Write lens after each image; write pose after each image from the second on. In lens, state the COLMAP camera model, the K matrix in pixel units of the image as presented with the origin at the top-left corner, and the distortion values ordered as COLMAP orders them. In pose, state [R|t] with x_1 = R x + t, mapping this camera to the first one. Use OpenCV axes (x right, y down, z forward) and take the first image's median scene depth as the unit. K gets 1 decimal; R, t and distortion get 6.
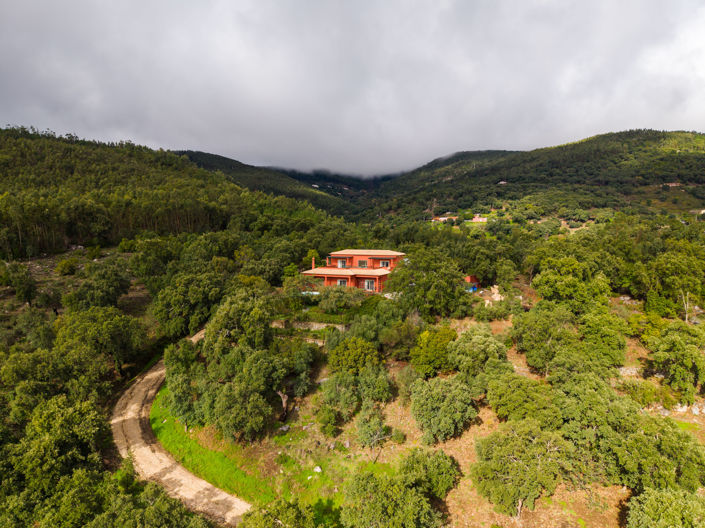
lens RADIAL K [[455.9, 0, 342.7], [0, 455.9, 291.3], [0, 0, 1]] dist [0.055284, -0.076128]
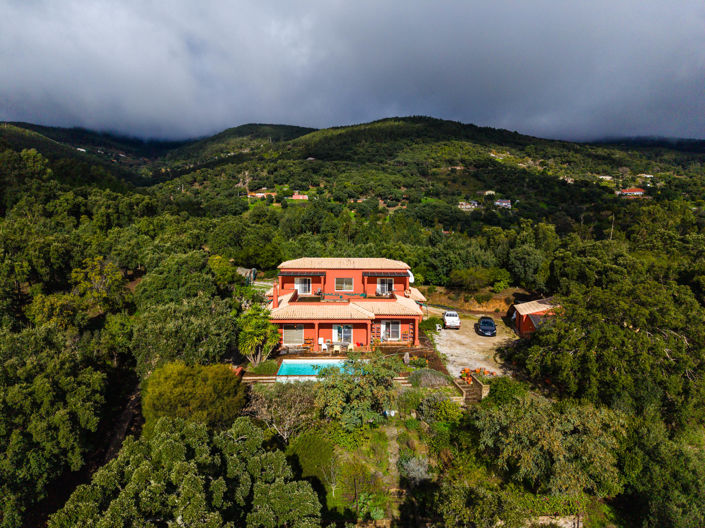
lens RADIAL K [[455.9, 0, 342.7], [0, 455.9, 291.3], [0, 0, 1]] dist [0.055284, -0.076128]
pose [[0.898957, -0.072009, 0.432077, -0.044193], [0.048603, 0.996702, 0.064987, -0.019647], [-0.435331, -0.037420, 0.899492, 0.109814]]
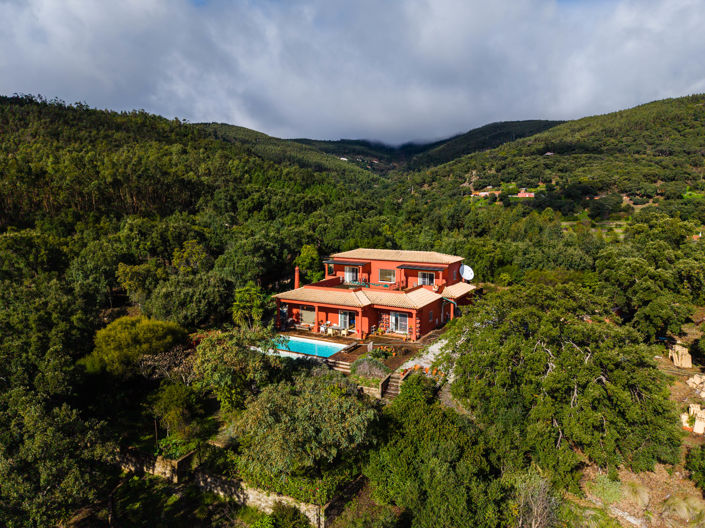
lens RADIAL K [[461.7, 0, 352.5], [0, 461.7, 264.0], [0, 0, 1]] dist [0.042112, -0.047940]
pose [[0.998969, 0.007320, -0.044798, 0.005814], [-0.007547, 0.999960, -0.004899, -0.015949], [0.044760, 0.005232, 0.998984, 0.093652]]
